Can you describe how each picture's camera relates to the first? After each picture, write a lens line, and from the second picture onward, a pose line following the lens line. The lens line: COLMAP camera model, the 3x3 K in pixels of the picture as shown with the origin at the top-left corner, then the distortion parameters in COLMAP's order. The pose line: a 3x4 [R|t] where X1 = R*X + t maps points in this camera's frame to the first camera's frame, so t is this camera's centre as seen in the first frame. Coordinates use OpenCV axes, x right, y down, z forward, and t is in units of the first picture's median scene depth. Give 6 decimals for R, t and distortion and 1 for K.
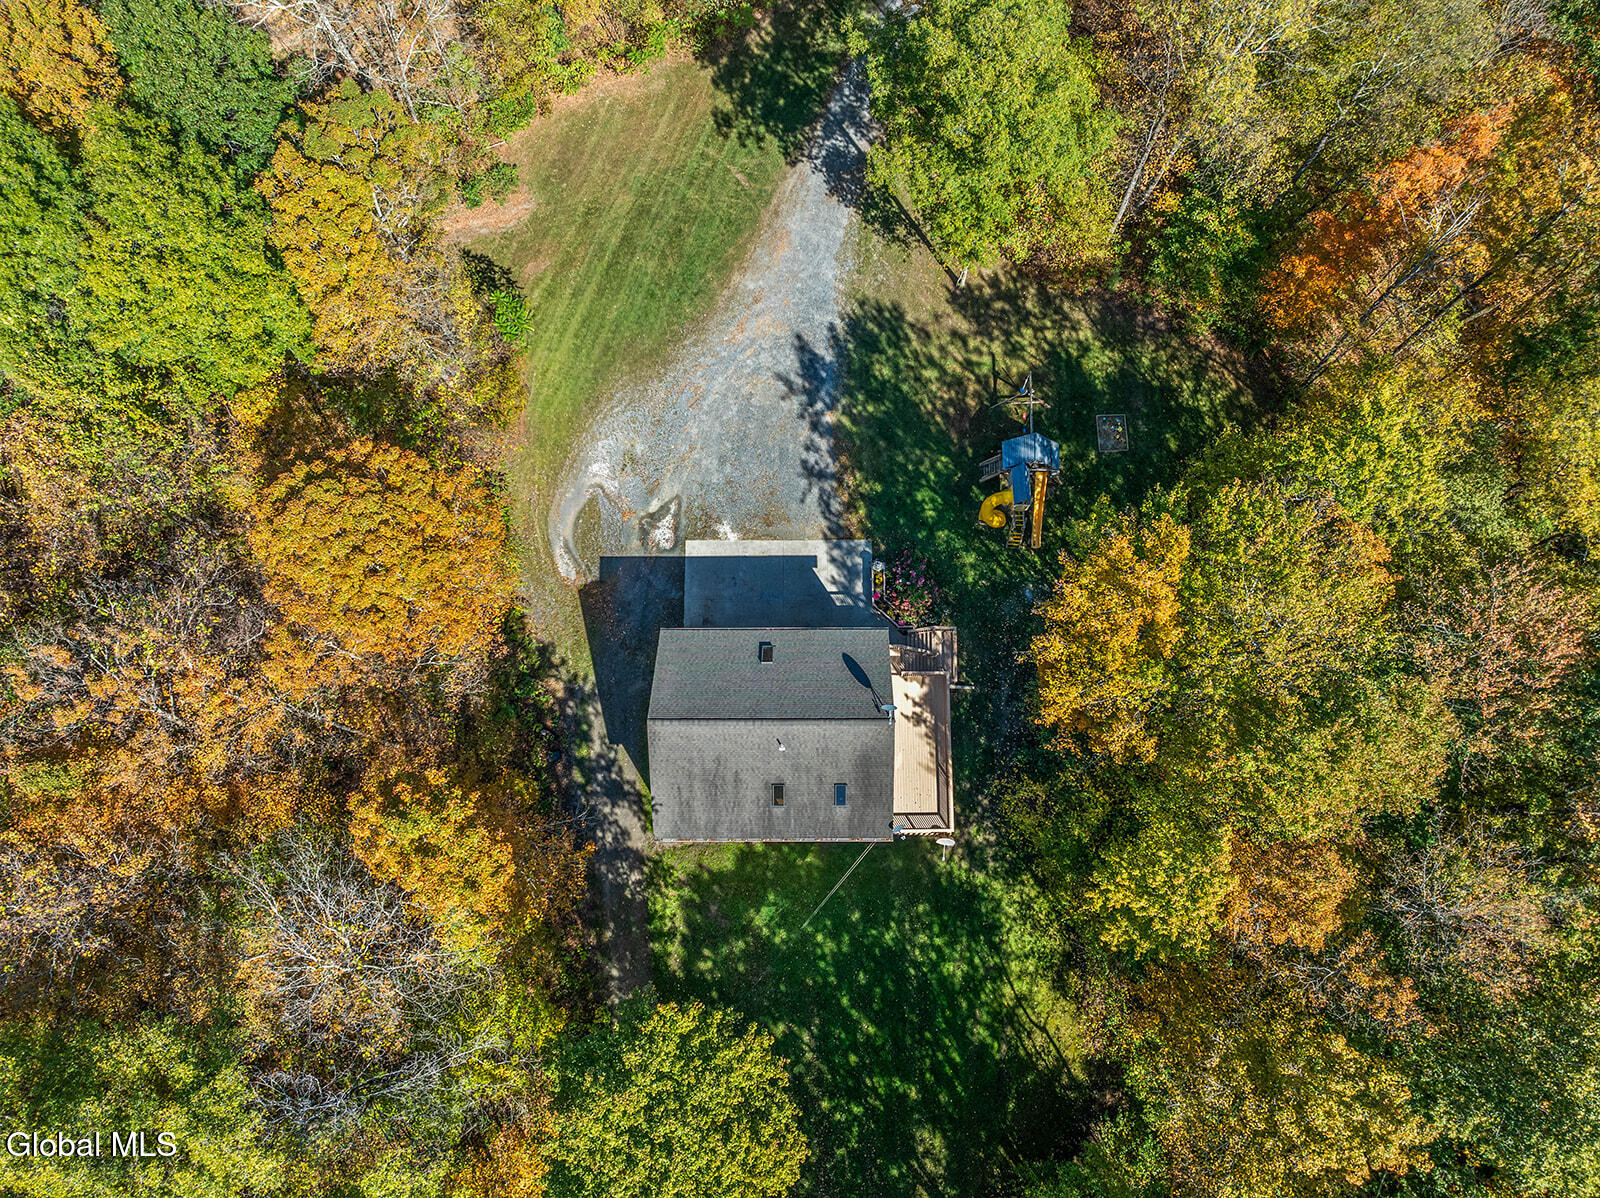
lens RADIAL K [[1124.0, 0, 822.2], [0, 1124.0, 595.1], [0, 0, 1]] dist [-0.008456, -0.001666]
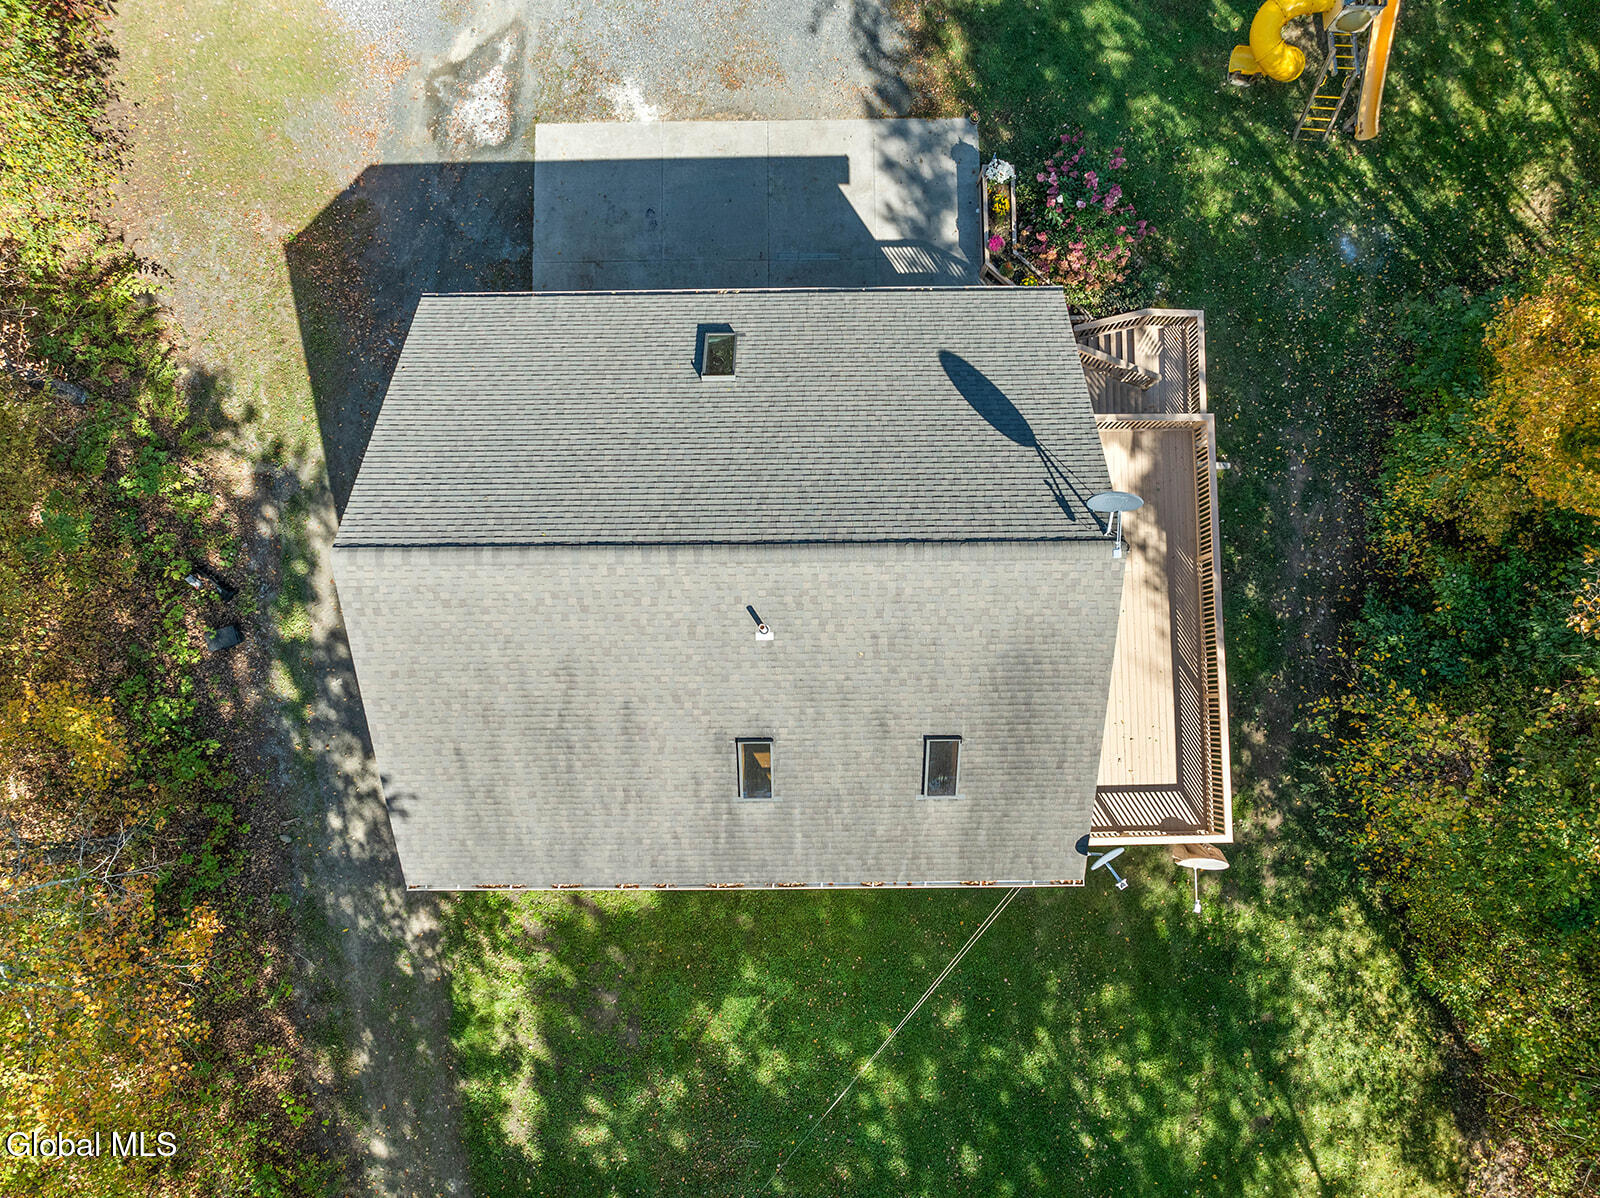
lens RADIAL K [[1124.0, 0, 822.2], [0, 1124.0, 595.1], [0, 0, 1]] dist [-0.008456, -0.001666]
pose [[0.999975, -0.007135, 0.000156, -0.017031], [0.007029, 0.988406, 0.151672, 0.067961], [-0.001237, -0.151667, 0.988431, 0.604747]]
